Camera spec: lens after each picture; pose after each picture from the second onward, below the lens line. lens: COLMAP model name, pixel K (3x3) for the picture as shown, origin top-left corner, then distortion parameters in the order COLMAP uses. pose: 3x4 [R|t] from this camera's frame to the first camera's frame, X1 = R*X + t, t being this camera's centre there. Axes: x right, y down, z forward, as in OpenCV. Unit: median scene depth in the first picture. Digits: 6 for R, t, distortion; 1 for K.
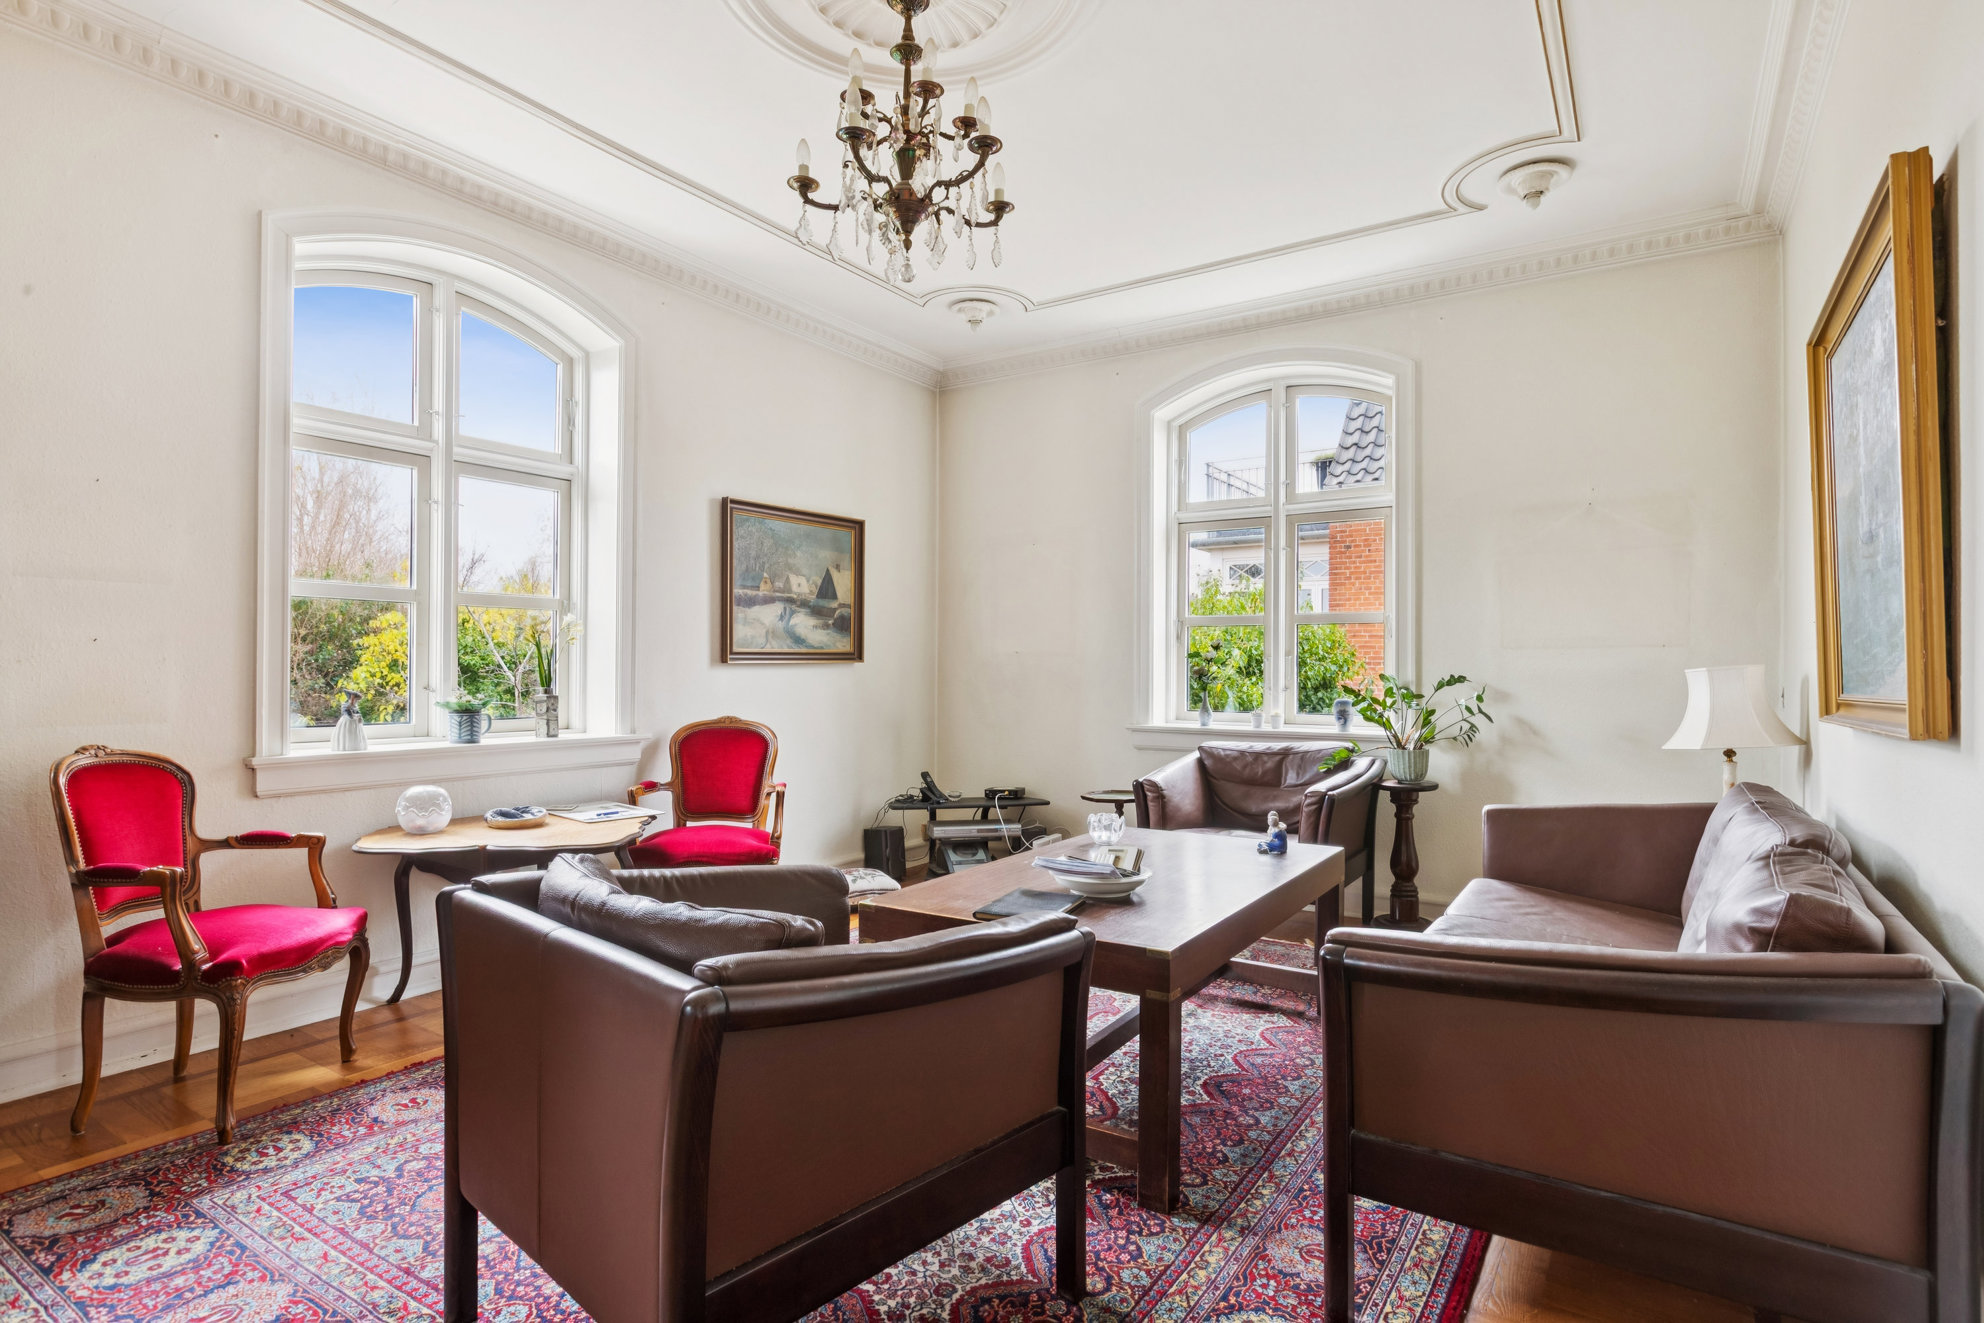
lens RADIAL K [[1010.2, 0, 992.0], [0, 1010.2, 661.5], [0, 0, 1]] dist [0.002146, -0.001776]
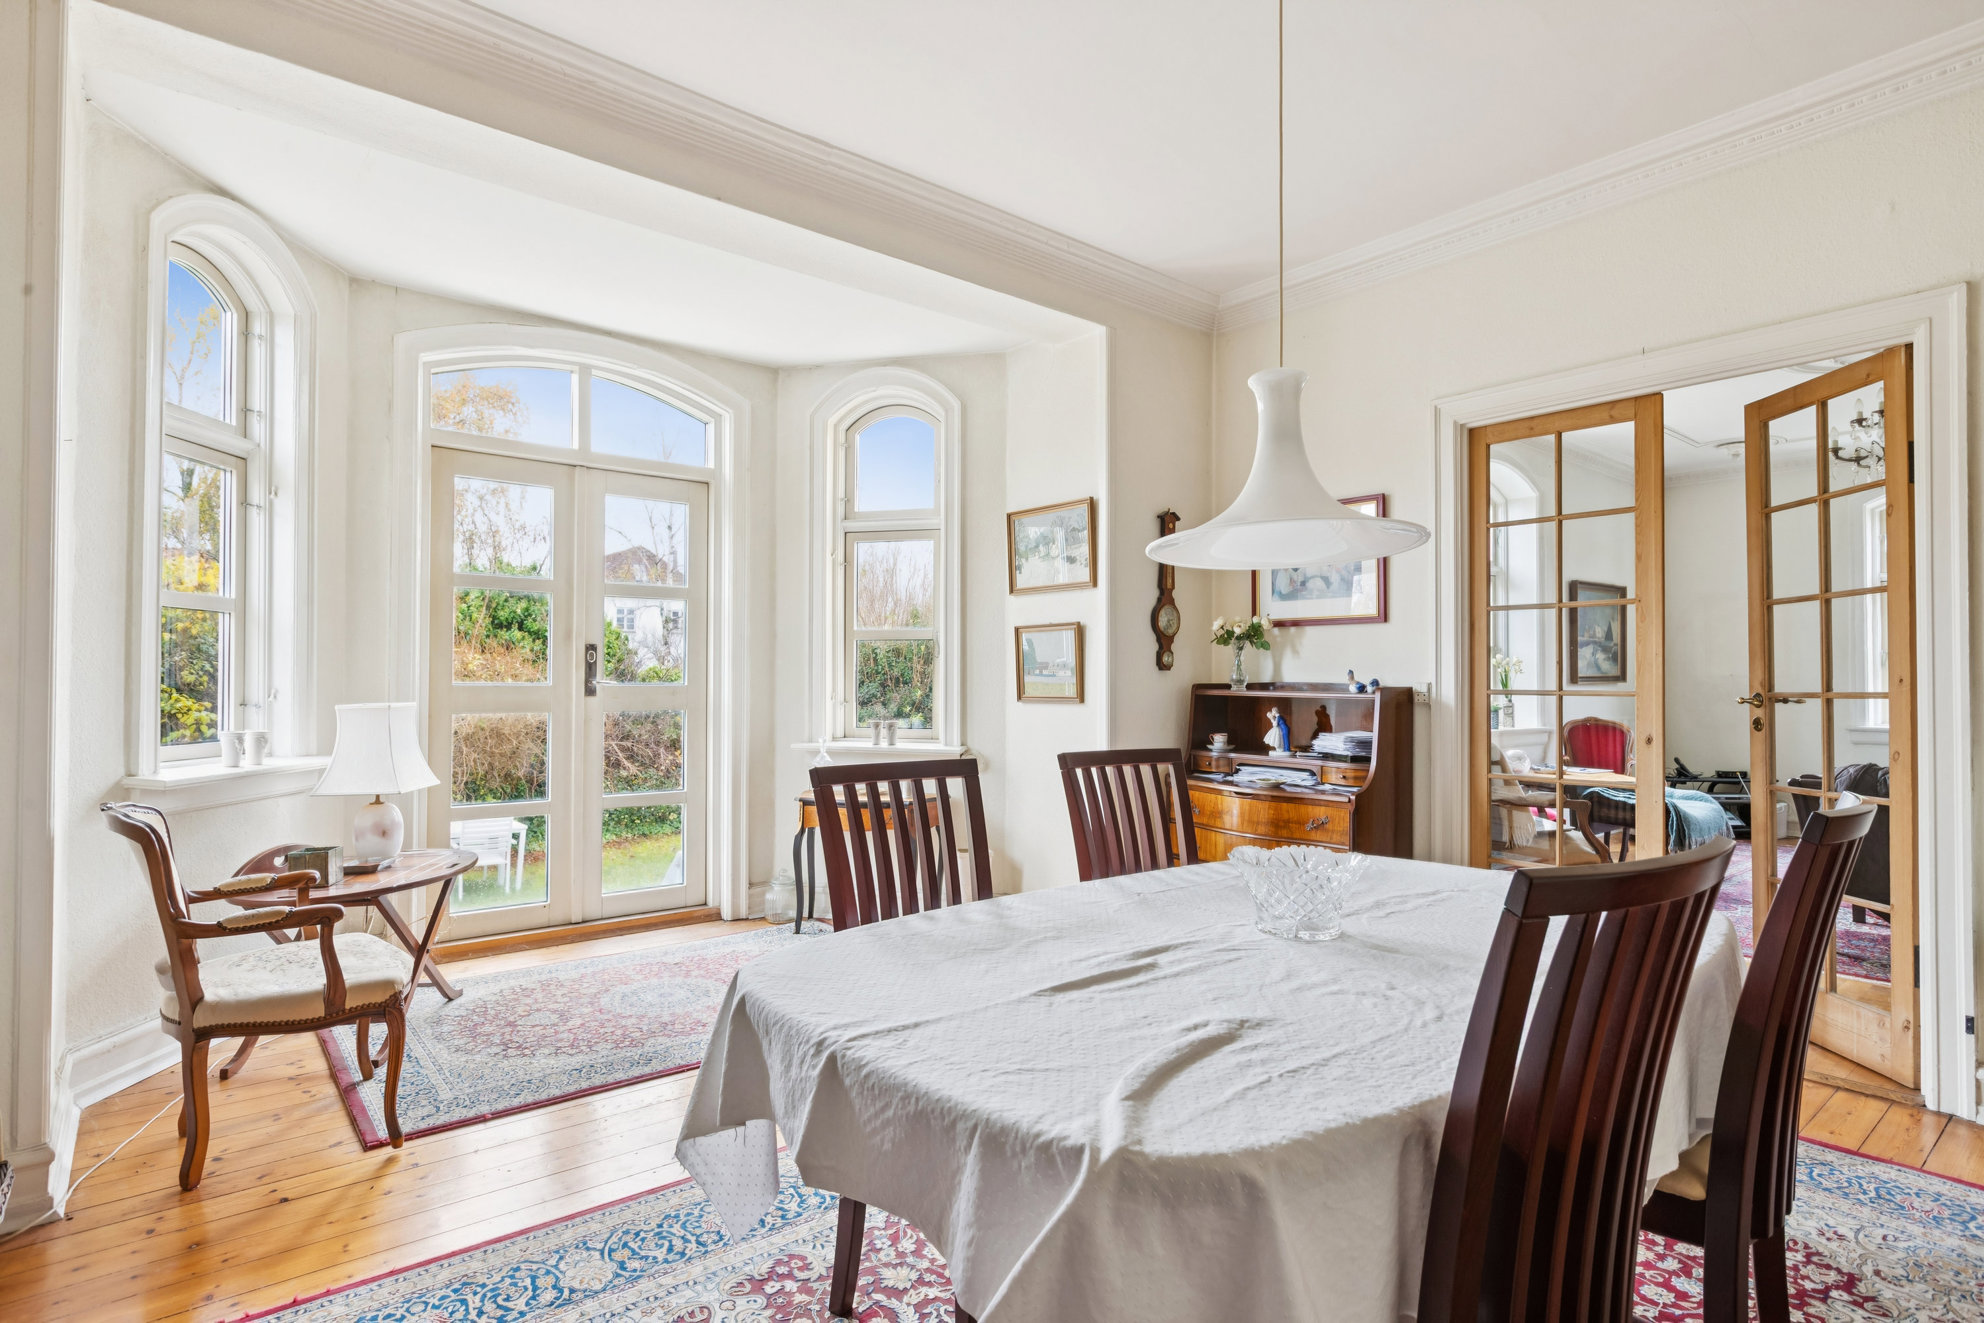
lens RADIAL K [[1010.2, 0, 992.0], [0, 1010.2, 661.5], [0, 0, 1]] dist [0.002146, -0.001776]
pose [[0.953599, -0.004433, -0.301046, -0.707488], [0.000137, 0.999898, -0.014291, -0.011117], [0.301079, 0.013586, 0.953502, -0.867175]]
